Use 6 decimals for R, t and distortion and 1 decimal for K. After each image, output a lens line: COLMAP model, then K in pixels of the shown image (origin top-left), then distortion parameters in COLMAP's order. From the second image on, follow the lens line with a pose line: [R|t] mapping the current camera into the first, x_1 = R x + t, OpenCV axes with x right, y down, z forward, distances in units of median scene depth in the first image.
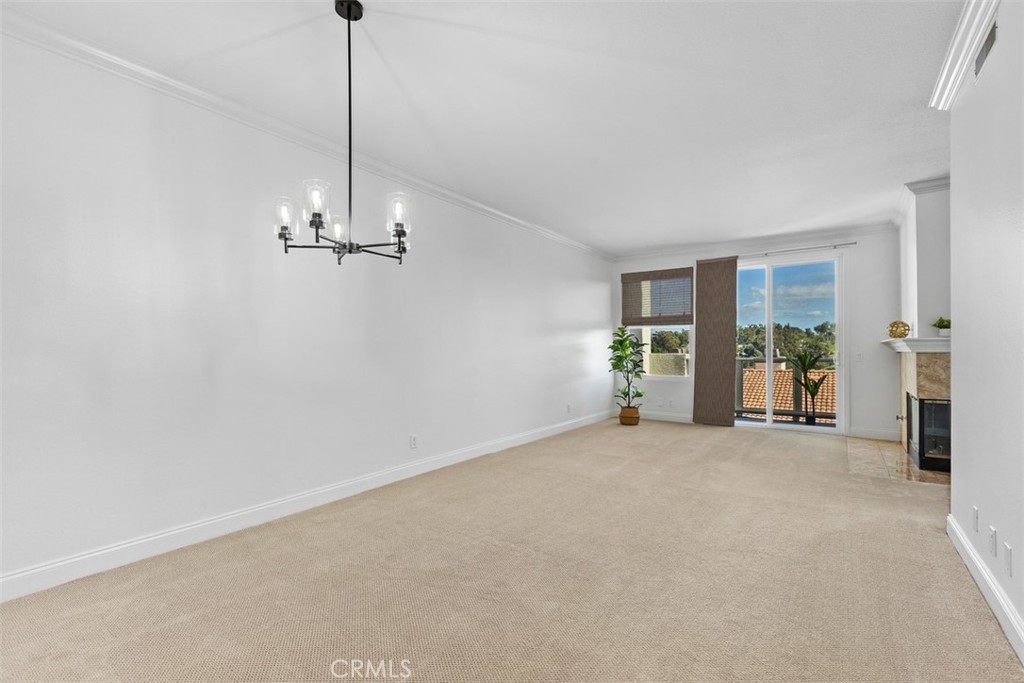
lens RADIAL K [[453.5, 0, 516.5], [0, 453.5, 347.2], [0, 0, 1]] dist [0.002252, 0.000299]
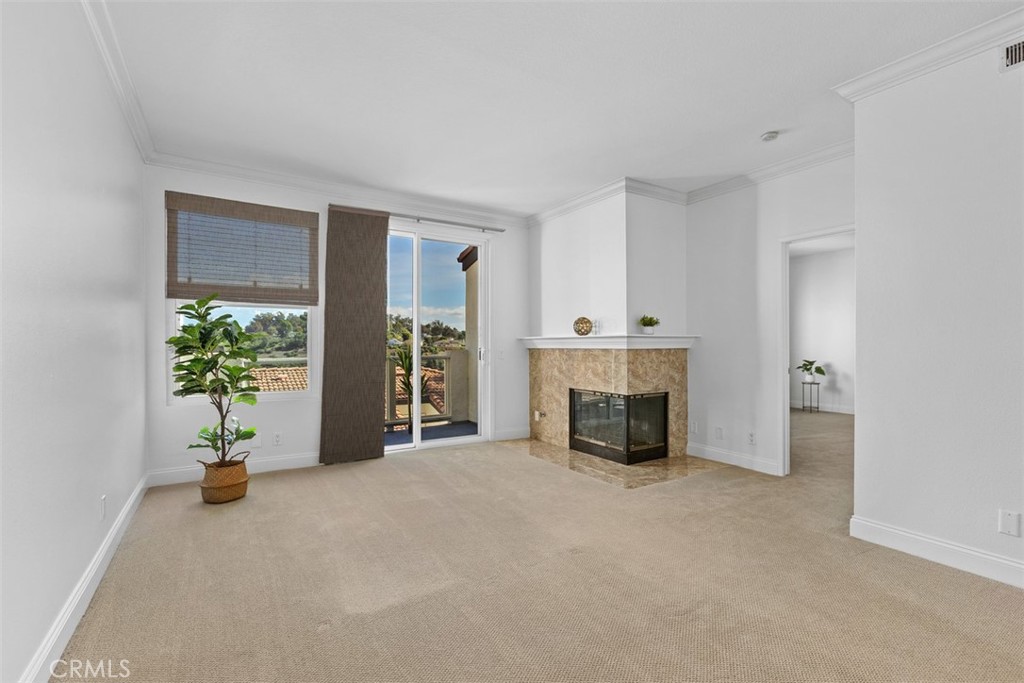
lens RADIAL K [[463.3, 0, 513.7], [0, 463.3, 338.6], [0, 0, 1]] dist [0.001185, 0.000103]
pose [[0.377242, 0.015026, 0.925993, -0.098670], [-0.005186, 0.999887, -0.014113, 0.002674], [-0.926100, 0.000522, 0.377278, 0.522051]]
